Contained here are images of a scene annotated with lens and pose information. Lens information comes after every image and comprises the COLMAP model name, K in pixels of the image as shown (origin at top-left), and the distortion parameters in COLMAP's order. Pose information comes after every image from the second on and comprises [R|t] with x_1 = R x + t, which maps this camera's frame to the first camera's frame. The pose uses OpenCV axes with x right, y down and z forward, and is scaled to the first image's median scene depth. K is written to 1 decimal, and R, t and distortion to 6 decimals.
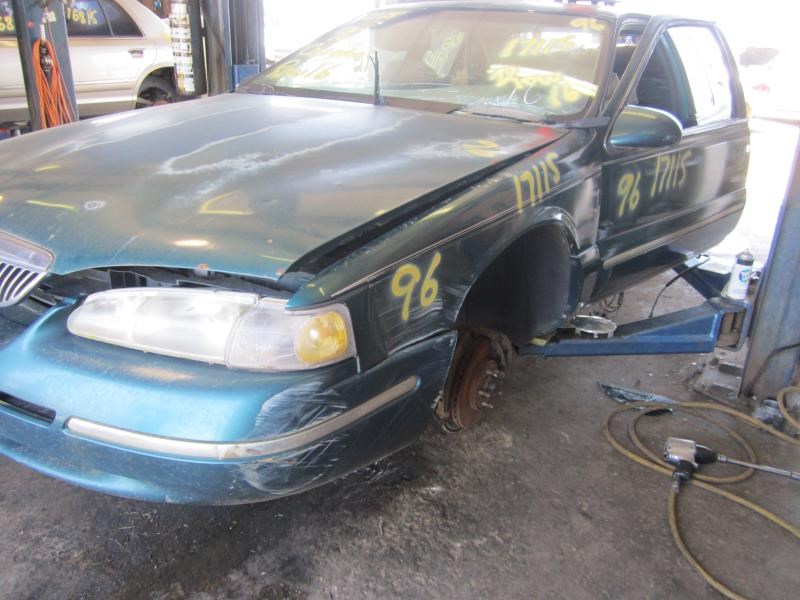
lens RADIAL K [[655.3, 0, 399.3], [0, 655.3, 303.8], [0, 0, 1]] dist [-0.045201, 0.010512]
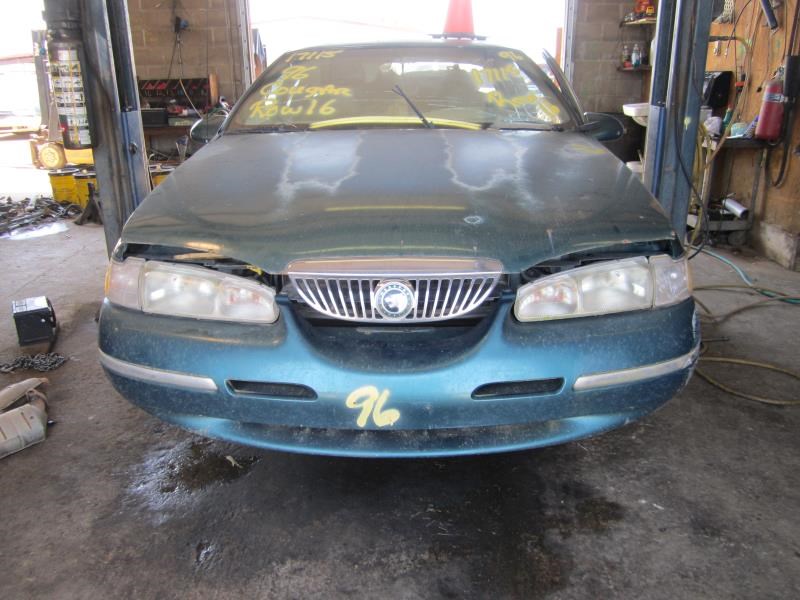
lens RADIAL K [[655.3, 0, 397.8], [0, 655.3, 299.0], [0, 0, 1]] dist [-0.045201, 0.010512]
pose [[0.820573, -0.212099, 0.530729, -0.510901], [0.240764, 0.970459, 0.015580, -0.027607], [-0.518356, 0.114995, 0.847398, 0.033174]]
